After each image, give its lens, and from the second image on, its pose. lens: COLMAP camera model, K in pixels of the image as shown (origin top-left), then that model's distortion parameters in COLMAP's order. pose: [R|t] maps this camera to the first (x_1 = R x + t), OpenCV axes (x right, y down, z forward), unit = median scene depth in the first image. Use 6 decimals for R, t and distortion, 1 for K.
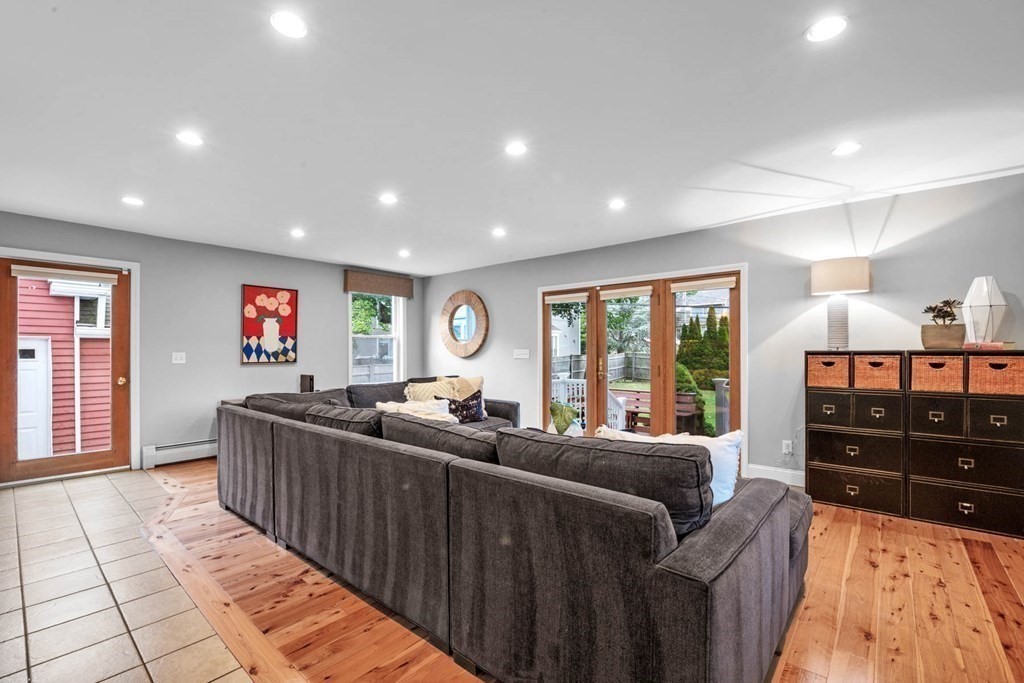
lens RADIAL K [[438.8, 0, 510.9], [0, 438.8, 344.9], [0, 0, 1]] dist [-0.002628, -0.000369]
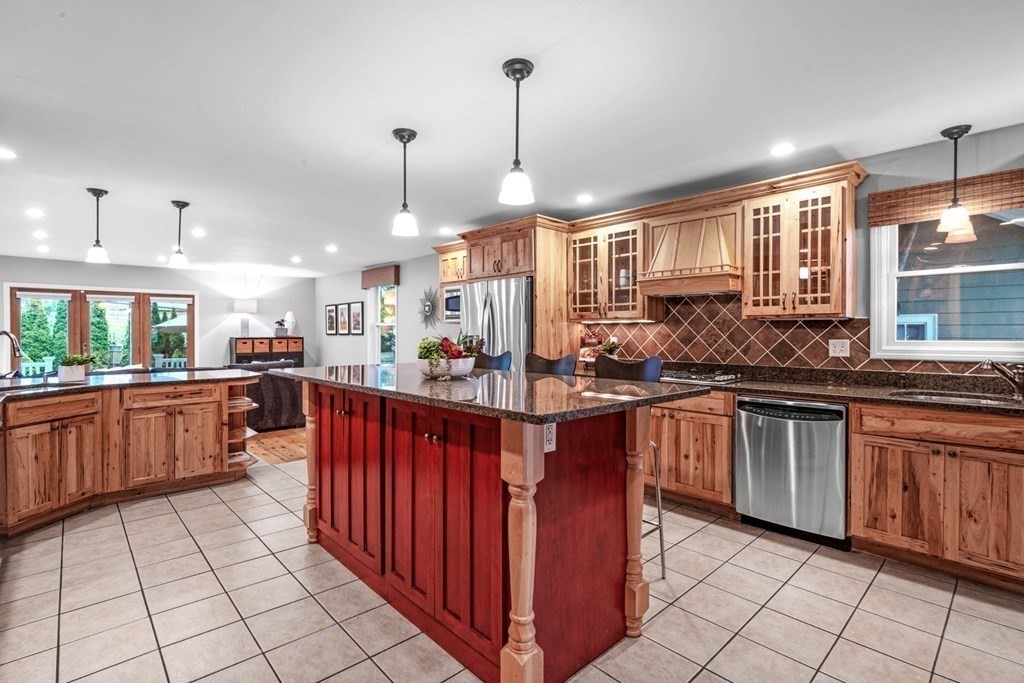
lens RADIAL K [[482.1, 0, 519.8], [0, 482.1, 334.9], [0, 0, 1]] dist [-0.024930, -0.000434]
pose [[0.084903, 0.003729, 0.996382, -1.761497], [-0.004799, 0.999983, -0.003333, 0.000973], [-0.996378, -0.004499, 0.084920, -0.713211]]
